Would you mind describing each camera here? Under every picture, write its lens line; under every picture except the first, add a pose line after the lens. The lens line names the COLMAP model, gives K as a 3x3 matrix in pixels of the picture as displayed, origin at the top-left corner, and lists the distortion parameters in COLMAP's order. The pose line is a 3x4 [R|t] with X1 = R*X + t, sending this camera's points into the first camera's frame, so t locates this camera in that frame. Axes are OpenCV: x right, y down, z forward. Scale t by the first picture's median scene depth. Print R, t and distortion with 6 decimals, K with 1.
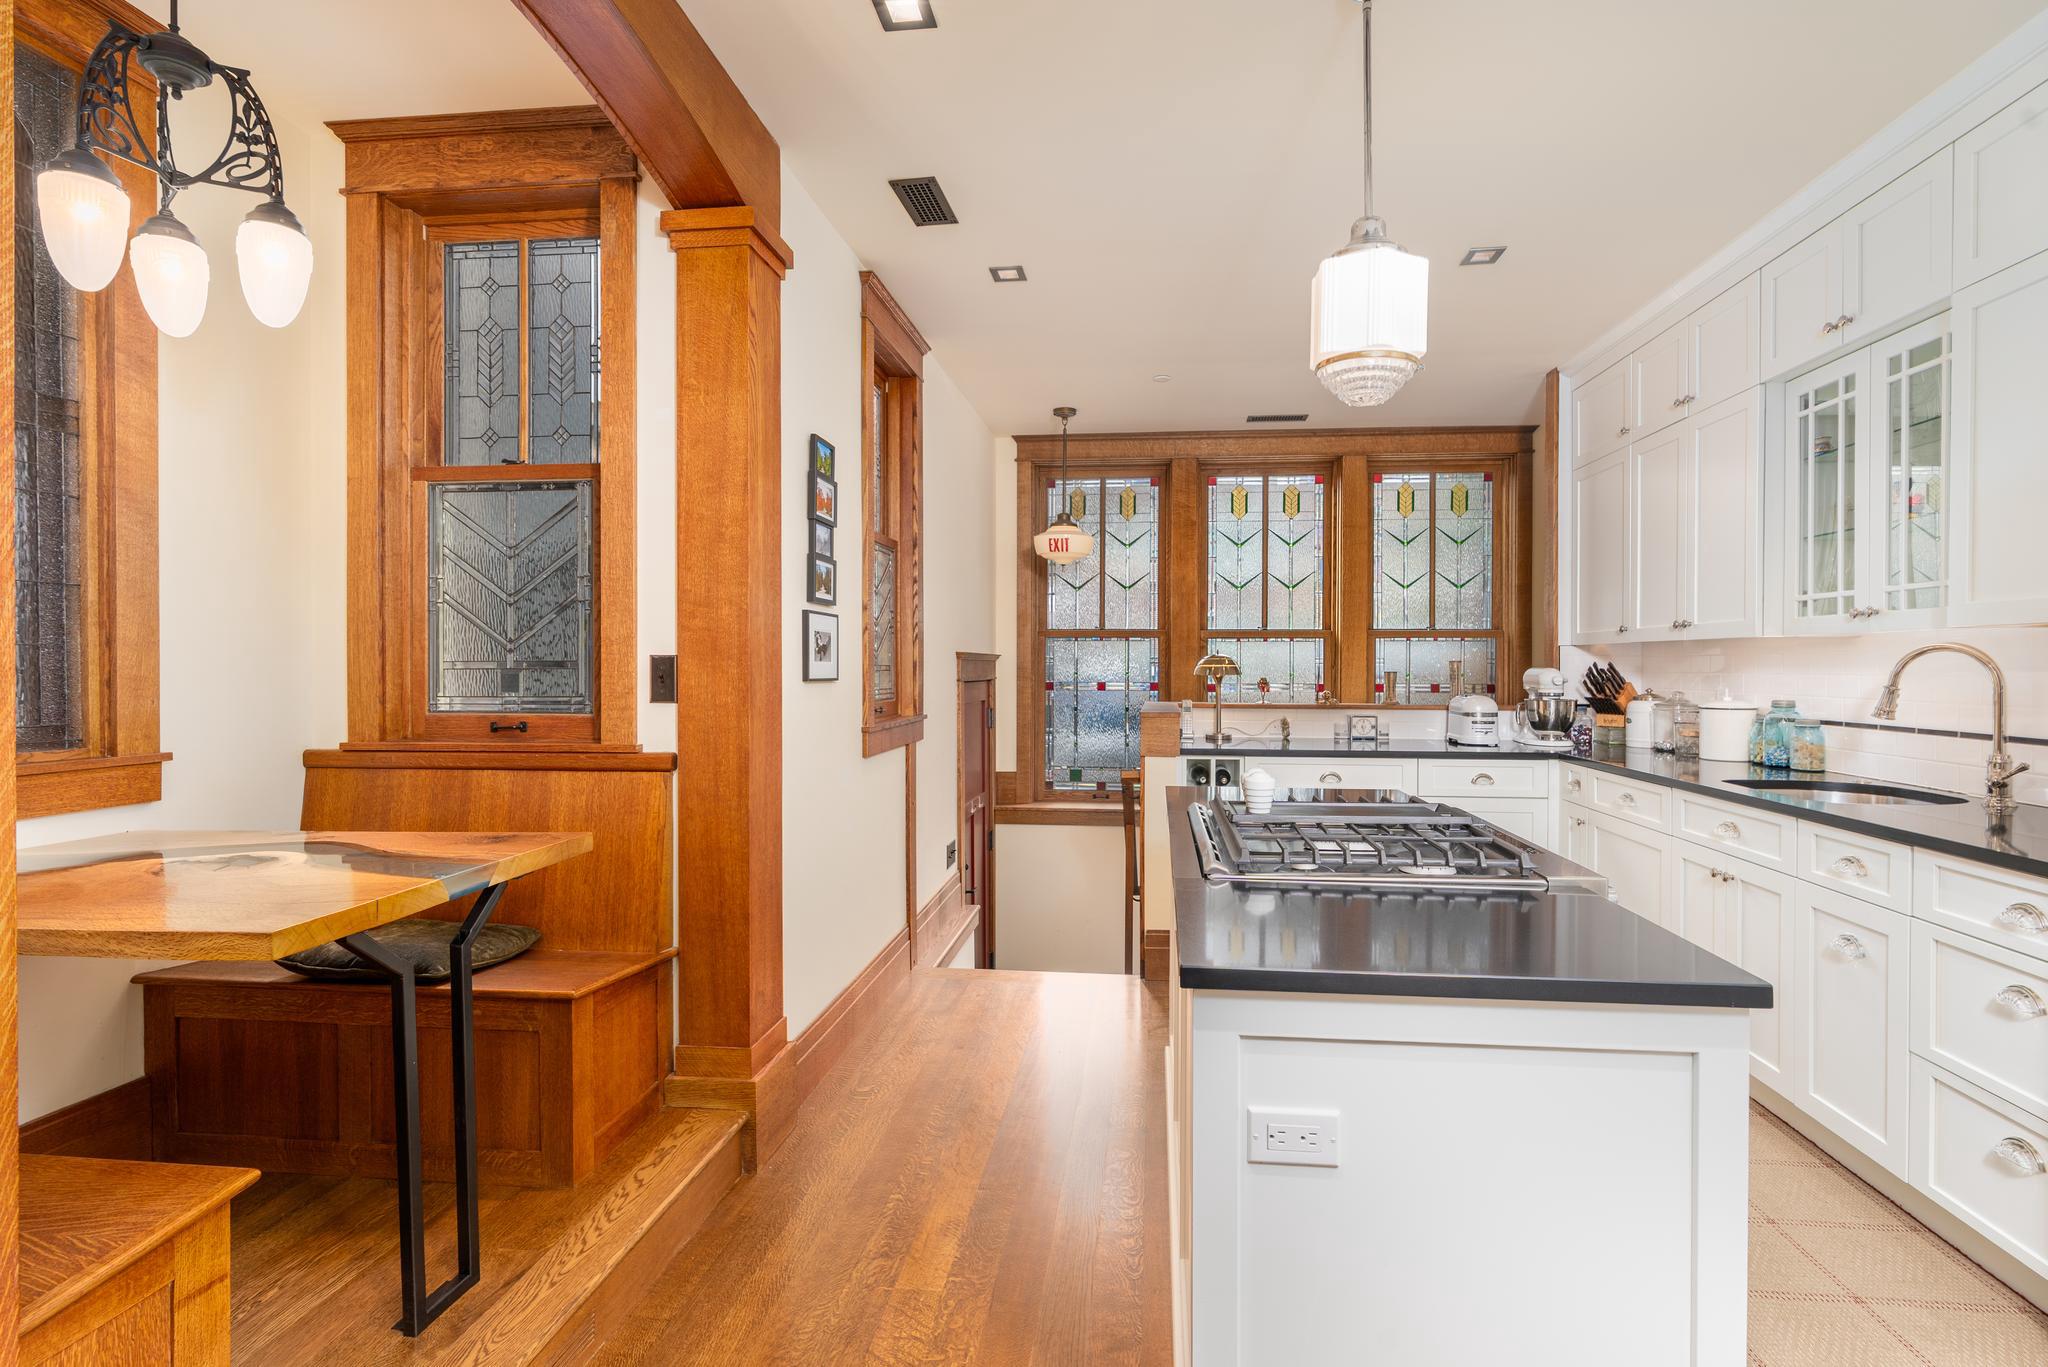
lens RADIAL K [[944.8, 0, 1067.1], [0, 944.8, 674.0], [0, 0, 1]] dist [-0.002074, -0.000107]
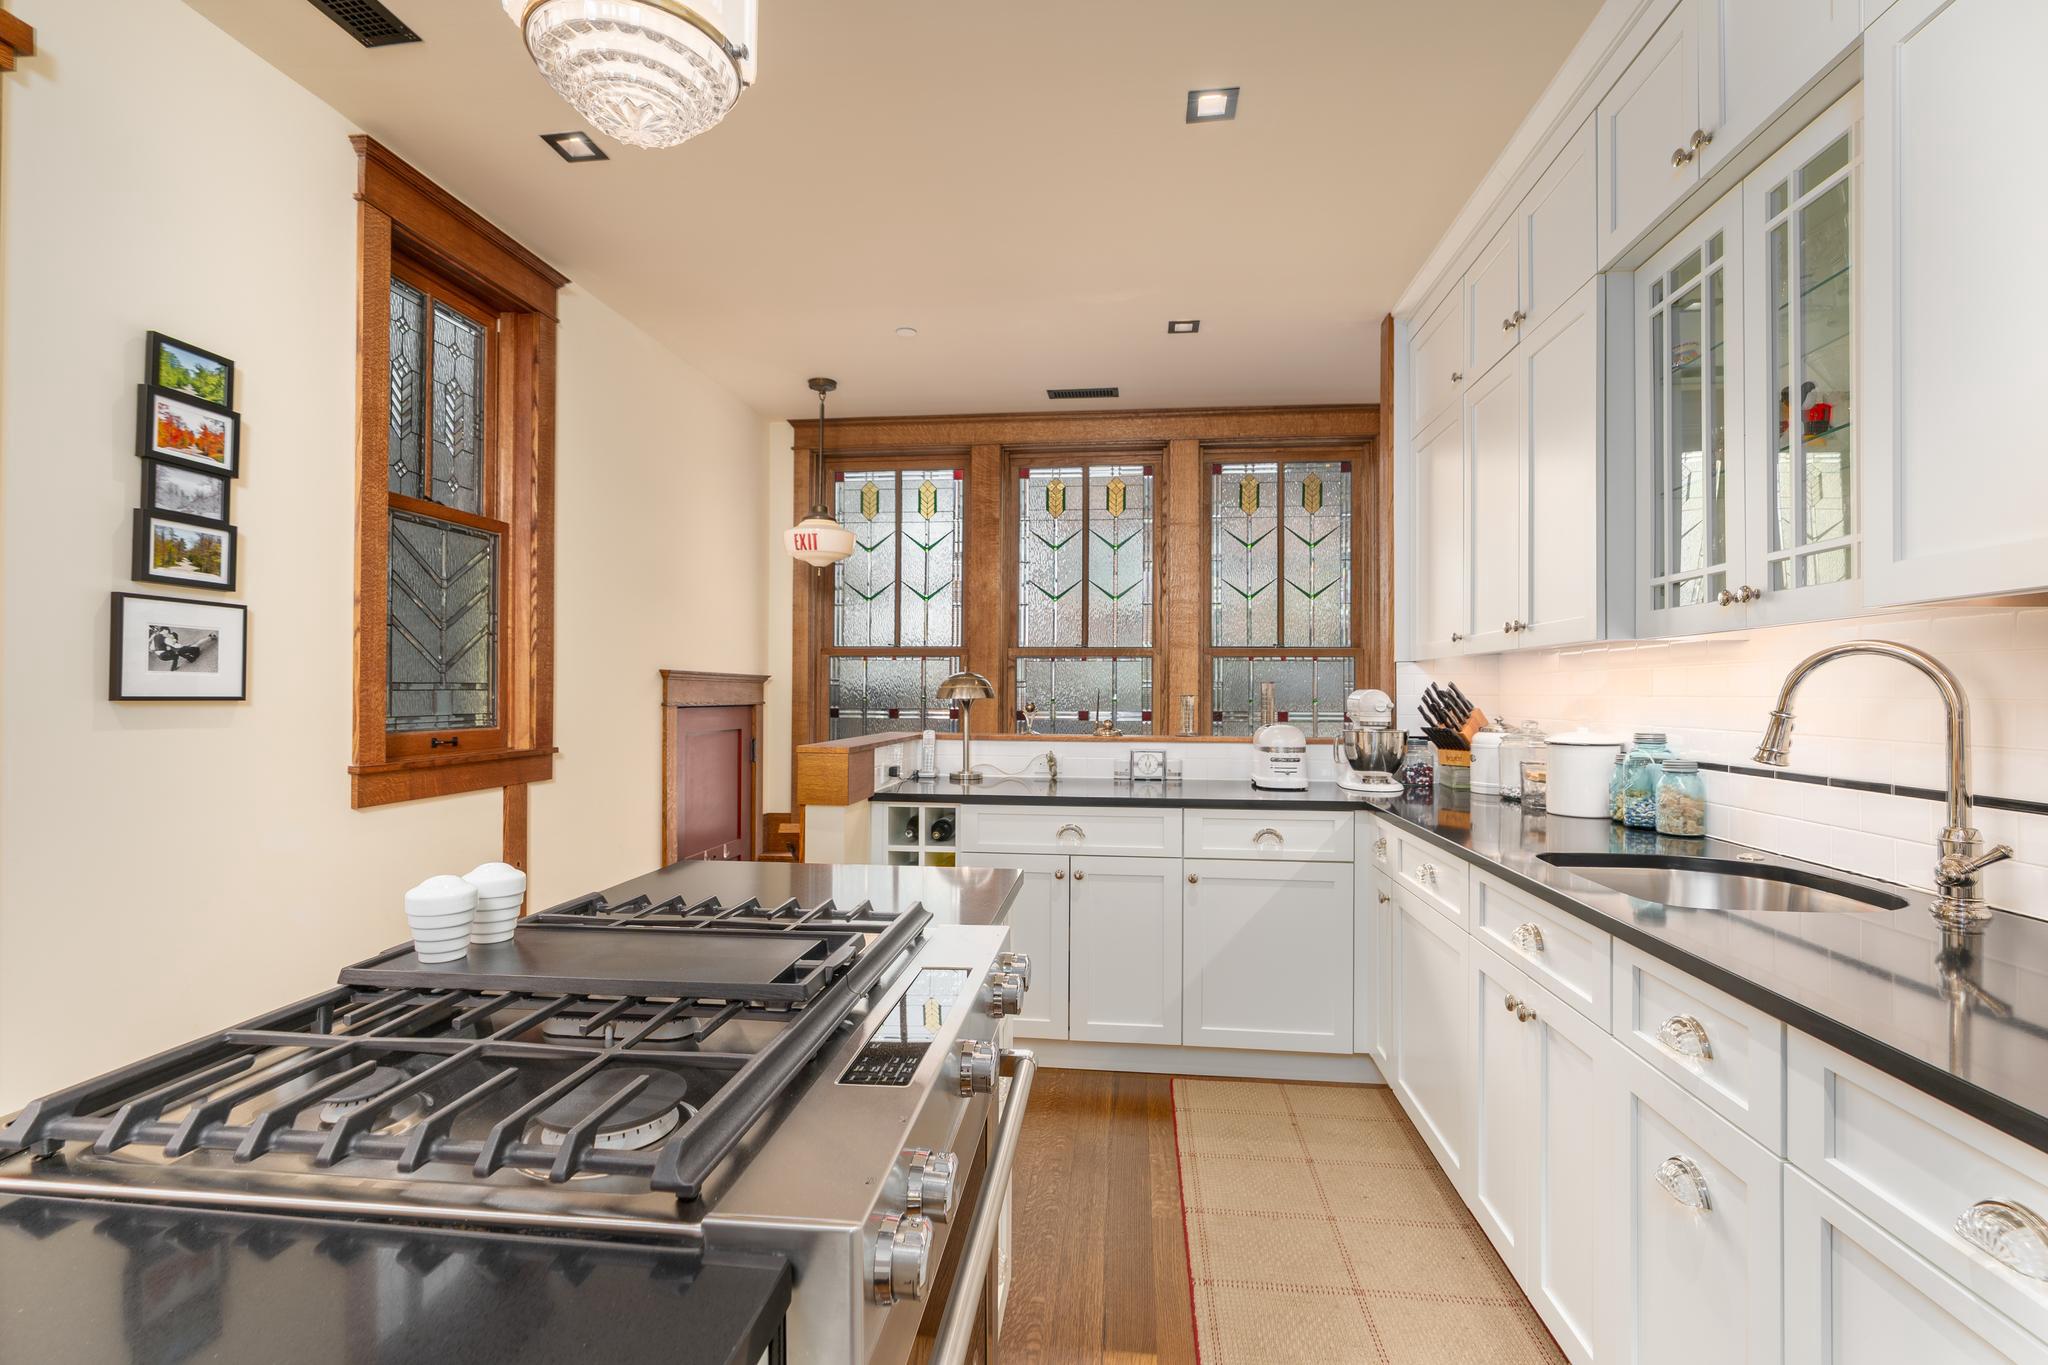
lens RADIAL K [[930.3, 0, 1024.0], [0, 930.3, 682.5], [0, 0, 1]] dist [-0.000710, 0.000660]
pose [[0.999883, 0.001890, -0.015182, 0.242880], [-0.002227, 0.999751, -0.022219, 0.005369], [0.015136, 0.022250, 0.999638, 0.239371]]
